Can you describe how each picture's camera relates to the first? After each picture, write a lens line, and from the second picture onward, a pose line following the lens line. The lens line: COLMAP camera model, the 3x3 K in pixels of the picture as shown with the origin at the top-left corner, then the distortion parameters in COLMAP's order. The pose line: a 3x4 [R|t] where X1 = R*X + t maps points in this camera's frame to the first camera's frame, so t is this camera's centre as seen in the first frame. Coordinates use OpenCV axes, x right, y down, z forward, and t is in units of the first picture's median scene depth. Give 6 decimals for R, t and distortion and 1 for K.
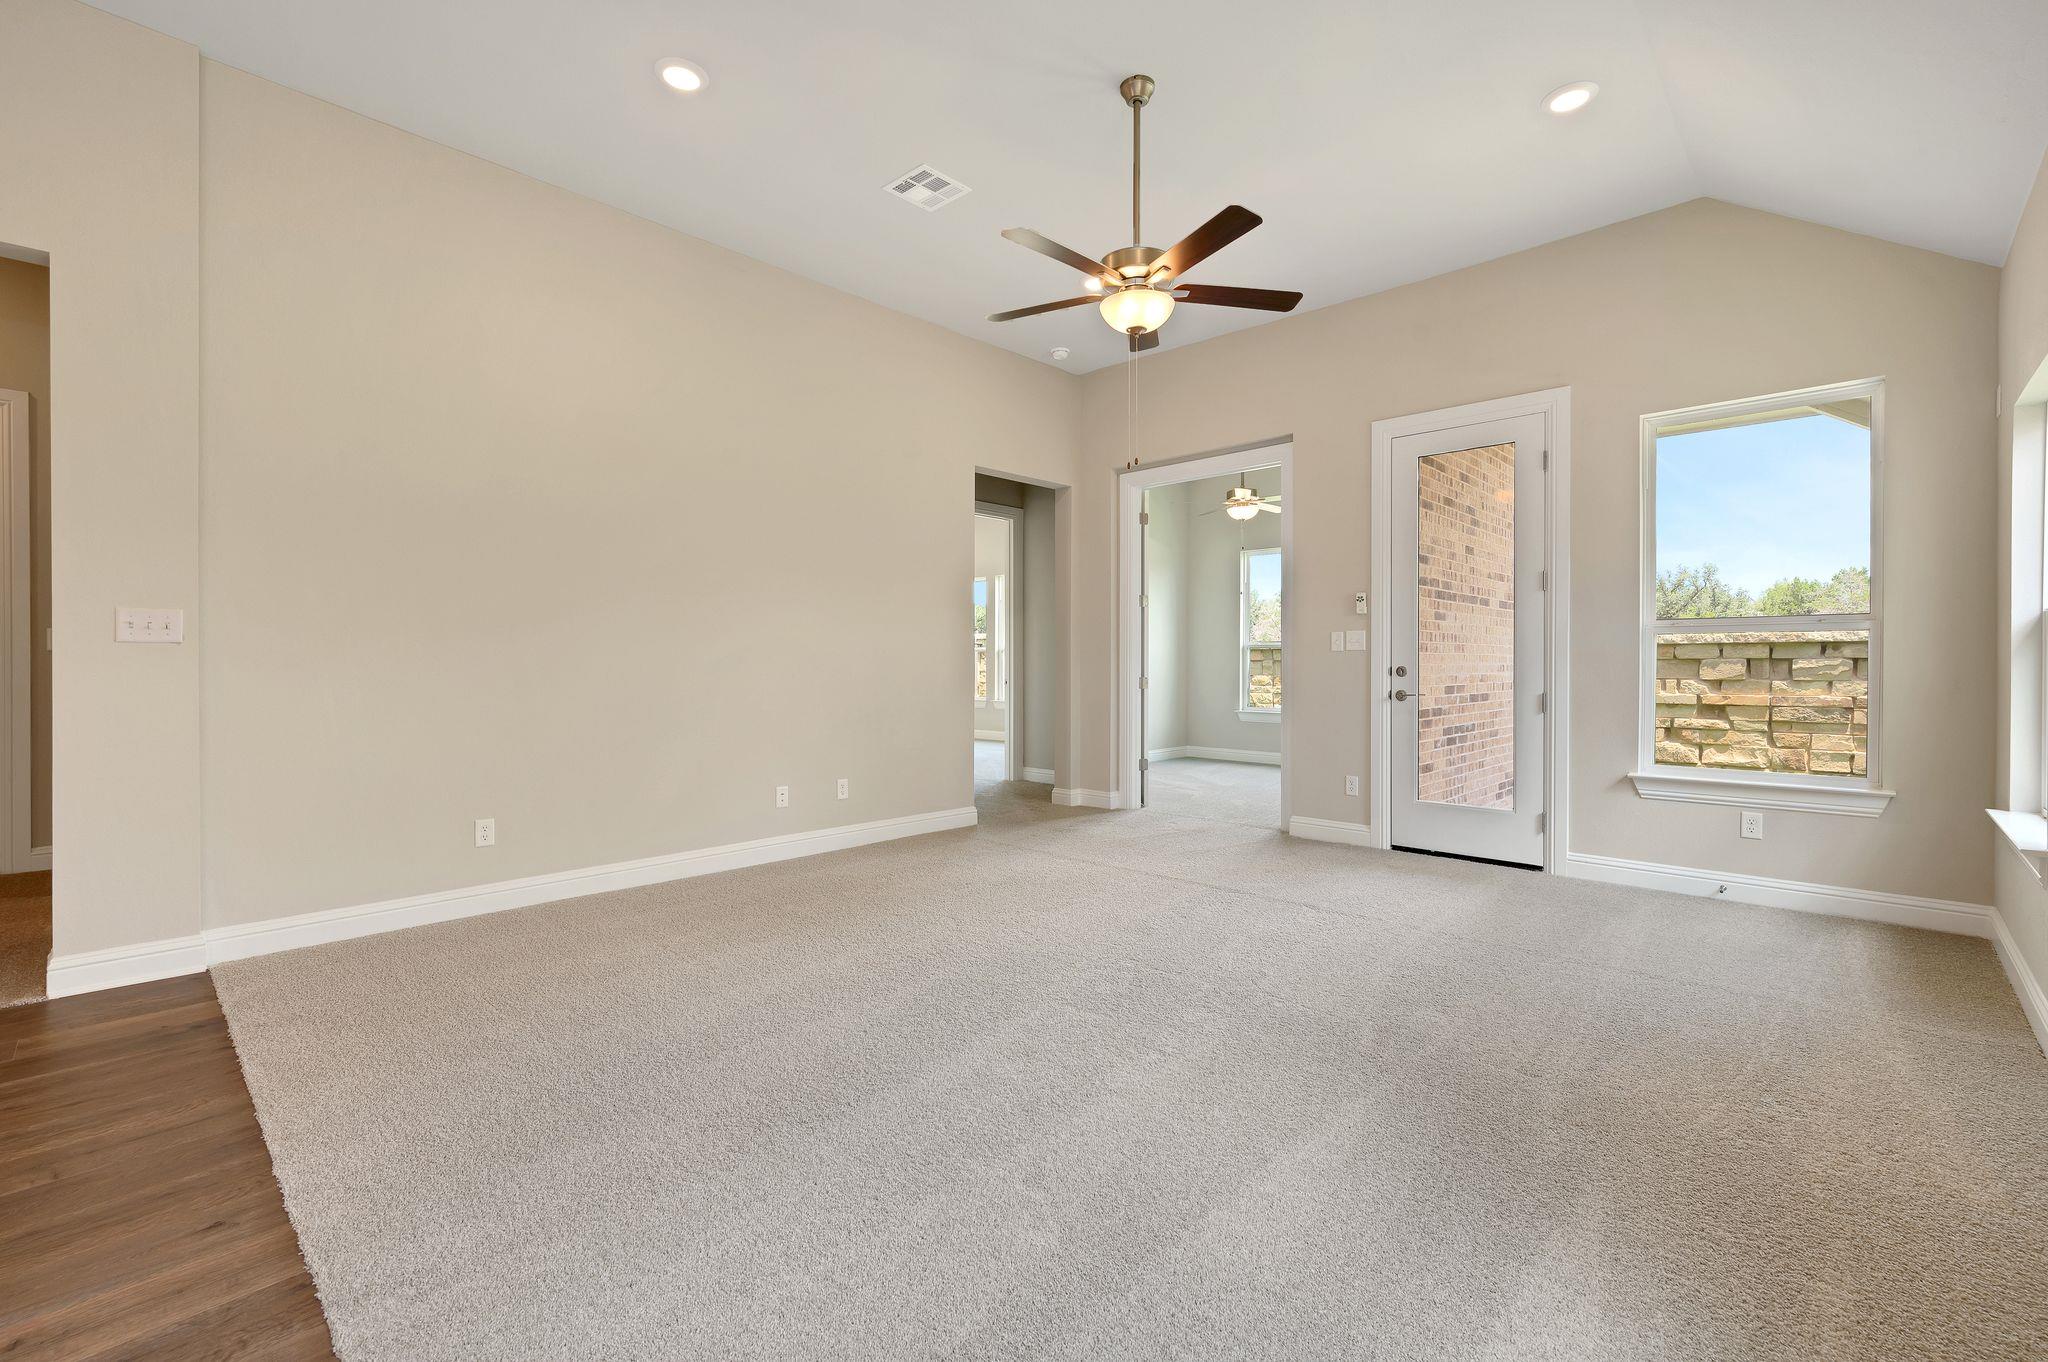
lens RADIAL K [[875.8, 0, 1018.3], [0, 875.8, 668.4], [0, 0, 1]] dist [-0.003218, 0.003073]
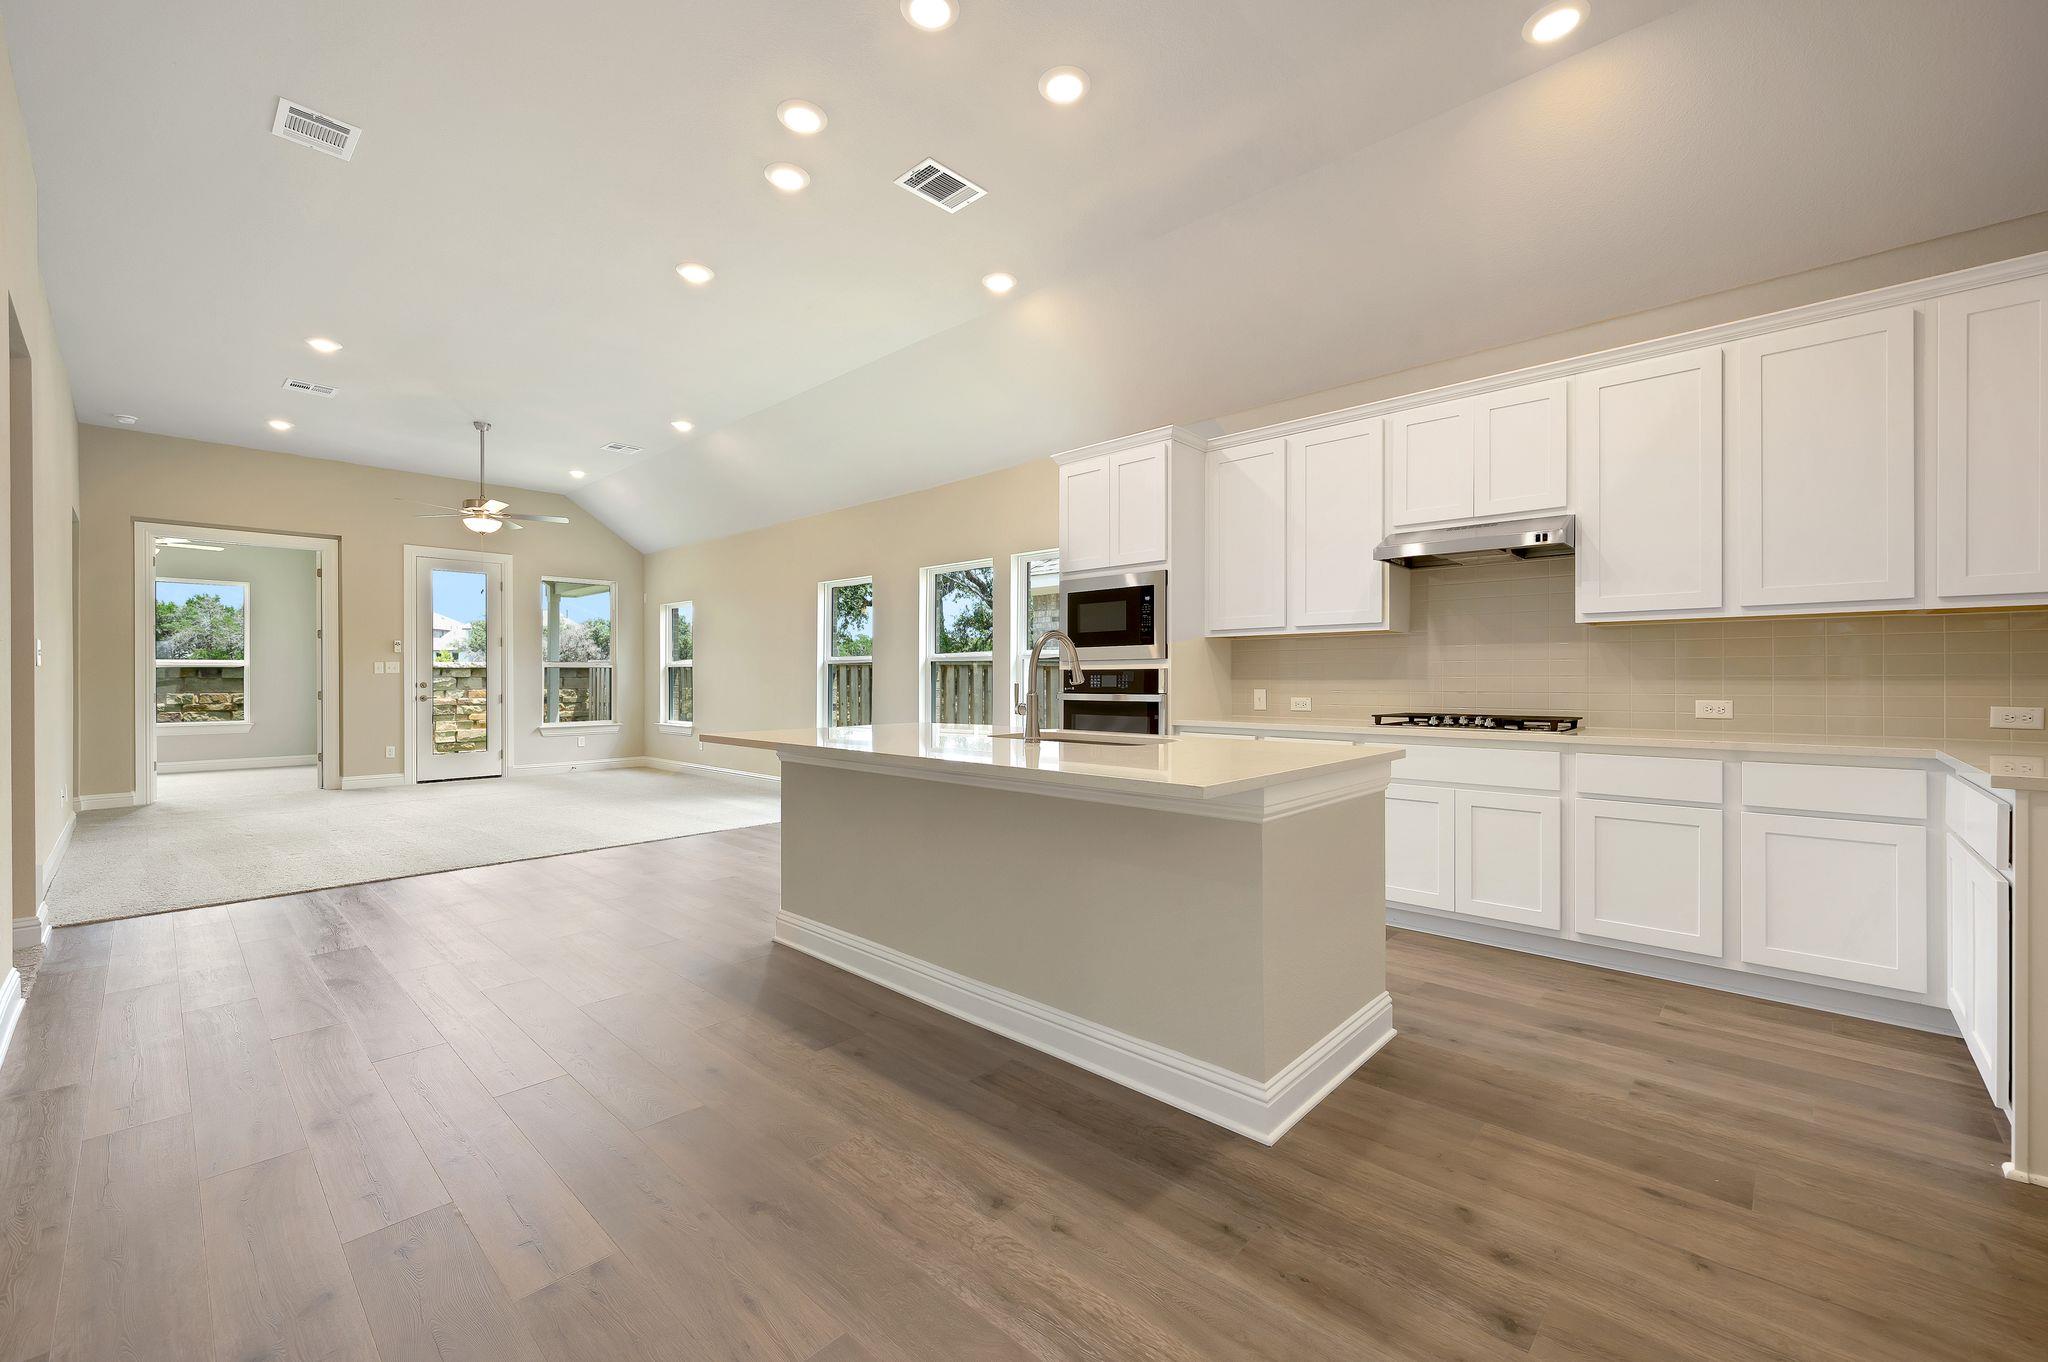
lens RADIAL K [[826.5, 0, 1016.6], [0, 826.5, 678.9], [0, 0, 1]] dist [-0.001497, -0.000229]
pose [[-0.001953, -0.002171, 0.999996, -0.975647], [0.010728, 0.999940, 0.002192, -0.000023], [-0.999941, 0.010732, -0.001930, -0.178735]]
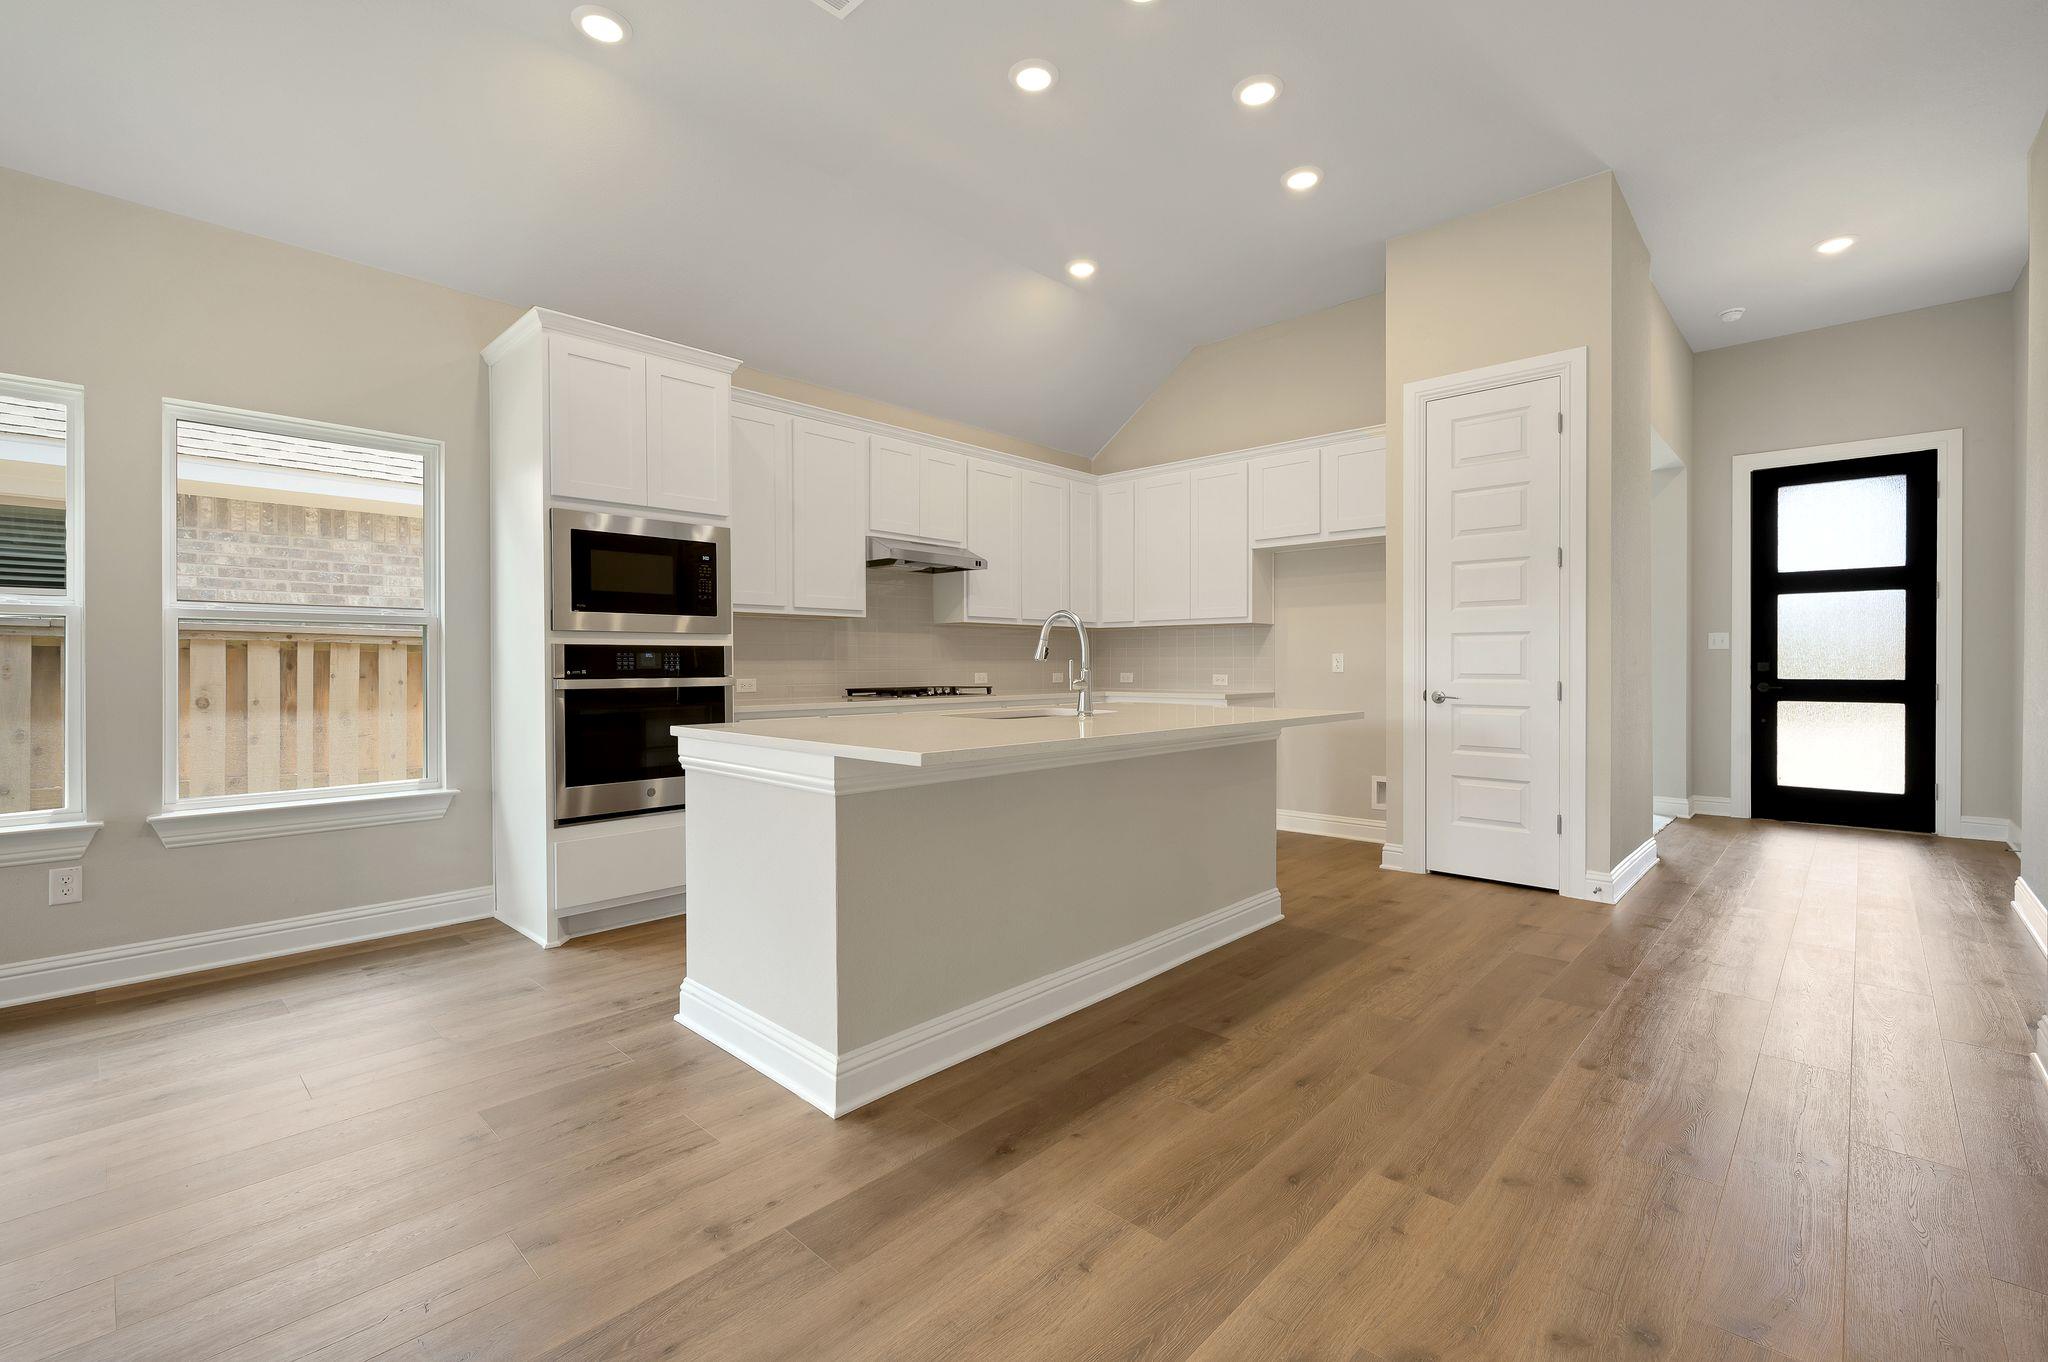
lens RADIAL K [[875.8, 0, 1035.0], [0, 875.8, 668.3], [0, 0, 1]] dist [-0.003218, 0.003073]
pose [[-0.999983, 0.000337, -0.005823, -0.533047], [0.000254, 0.999899, 0.014215, 0.001181], [0.005827, 0.014214, -0.999882, 0.272698]]
